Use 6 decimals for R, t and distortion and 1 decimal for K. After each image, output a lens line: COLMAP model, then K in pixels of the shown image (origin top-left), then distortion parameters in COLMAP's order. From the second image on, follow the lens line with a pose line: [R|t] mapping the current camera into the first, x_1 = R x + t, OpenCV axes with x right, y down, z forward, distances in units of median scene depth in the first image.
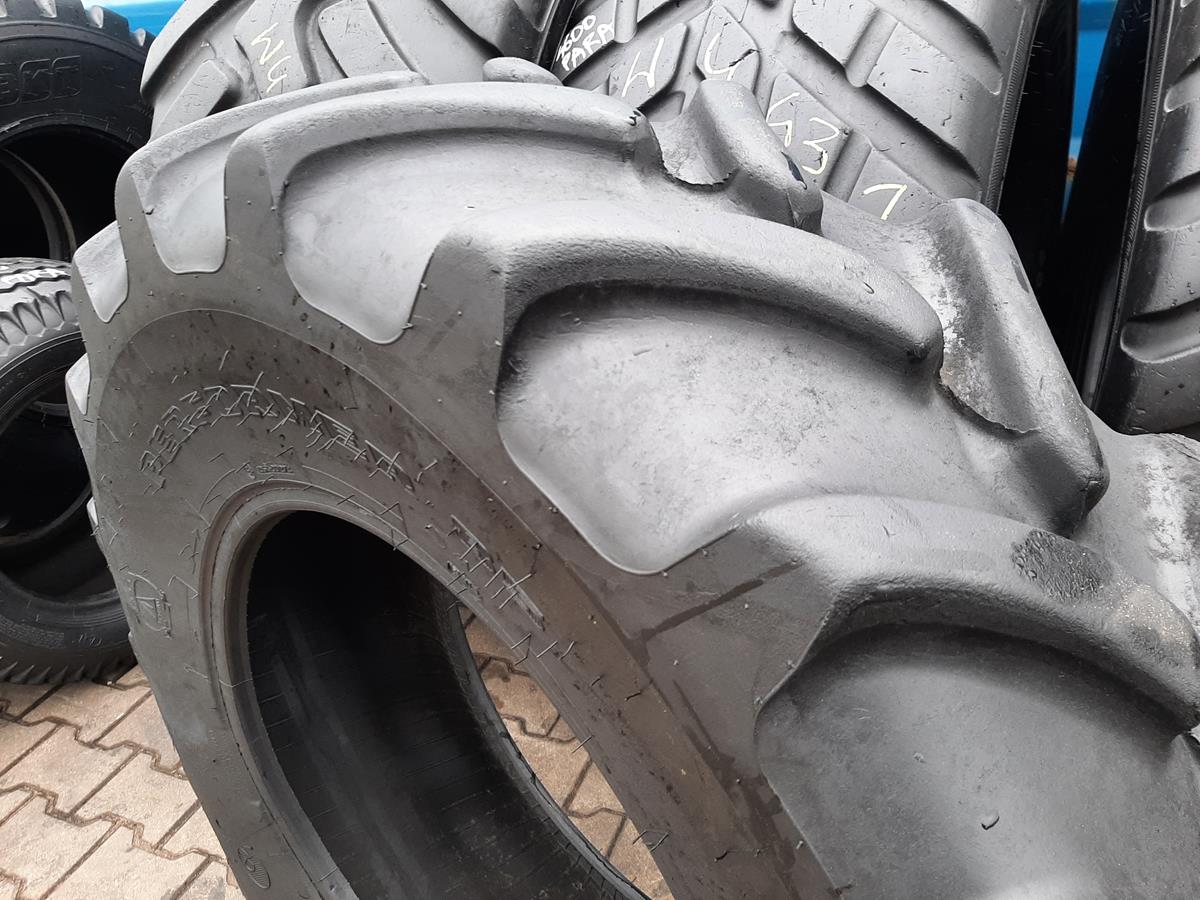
lens RADIAL K [[891.0, 0, 600.0], [0, 891.0, 450.0], [0, 0, 1]] dist [0.043569, -0.090388]
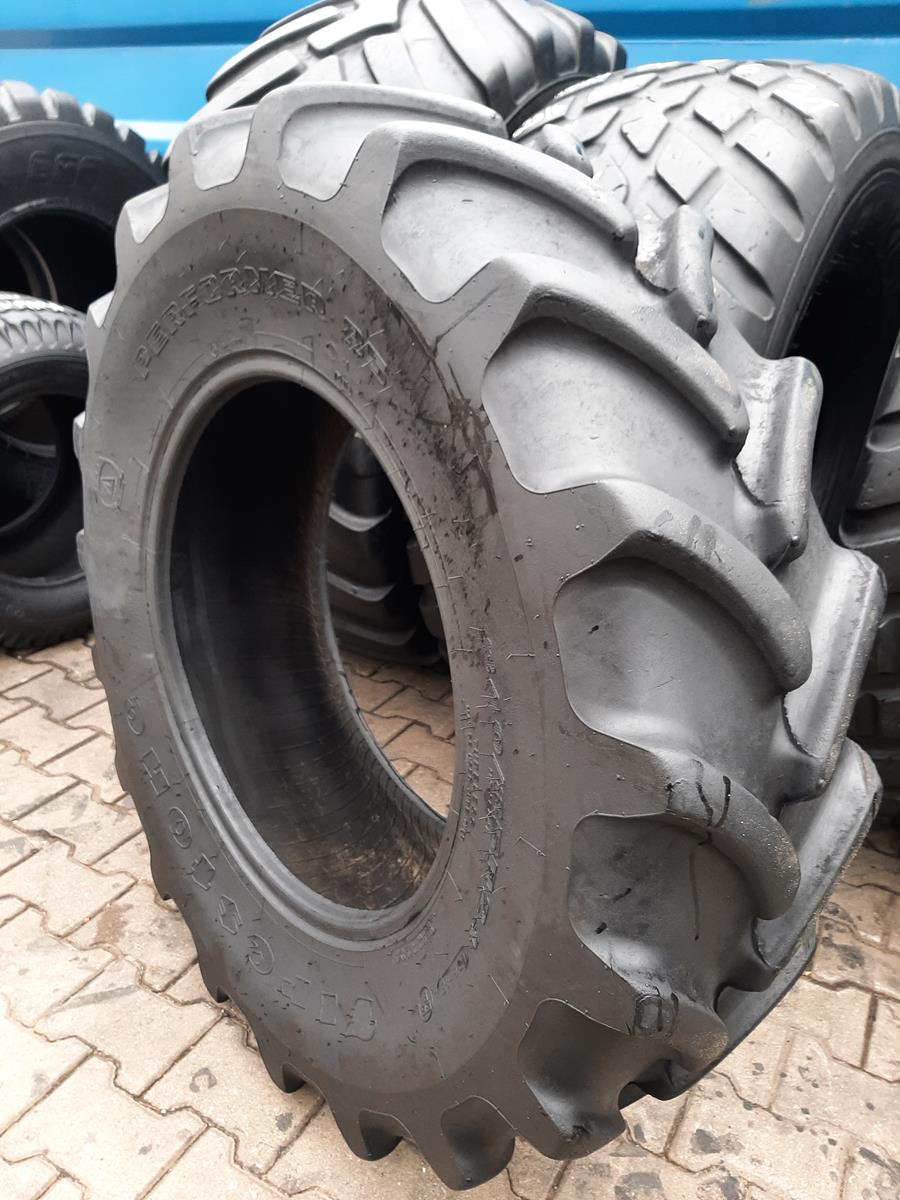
lens RADIAL K [[891.0, 0, 450.0], [0, 891.0, 600.0], [0, 0, 1]] dist [0.043569, -0.090388]
pose [[0.981990, 0.181841, -0.051276, 0.104174], [-0.185607, 0.979193, -0.082048, 0.342291], [0.035290, 0.090087, 0.995308, -0.306653]]
